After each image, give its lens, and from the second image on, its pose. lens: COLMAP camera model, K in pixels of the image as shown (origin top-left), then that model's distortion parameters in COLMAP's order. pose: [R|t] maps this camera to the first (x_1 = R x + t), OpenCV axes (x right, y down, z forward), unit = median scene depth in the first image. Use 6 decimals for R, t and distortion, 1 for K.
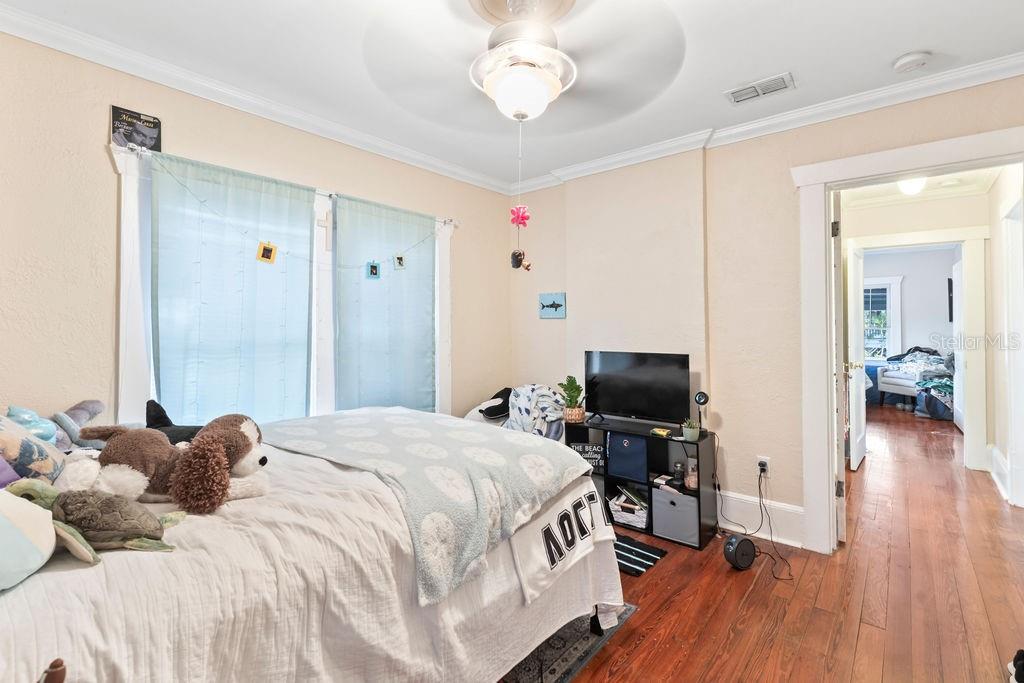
lens RADIAL K [[465.0, 0, 507.1], [0, 465.0, 333.7], [0, 0, 1]] dist [0.000698, -0.000148]
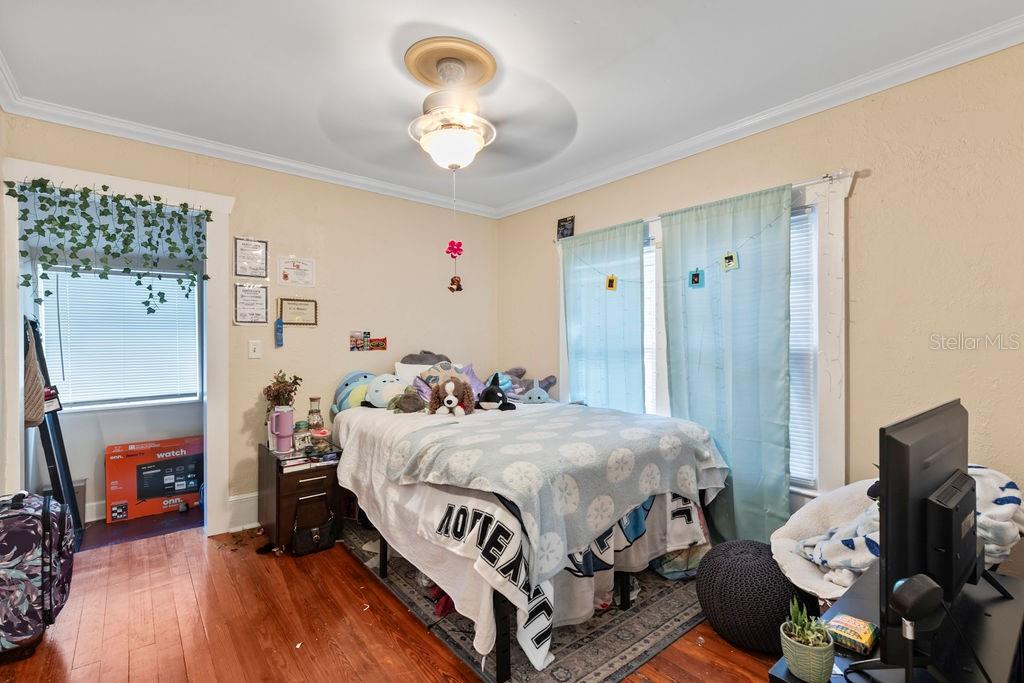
lens RADIAL K [[465.0, 0, 507.1], [0, 465.0, 333.7], [0, 0, 1]] dist [0.000698, -0.000148]
pose [[-0.183679, 0.000227, -0.982986, 0.951804], [-0.012073, 0.999924, 0.002487, -0.027701], [0.982912, 0.012324, -0.183662, 1.036847]]
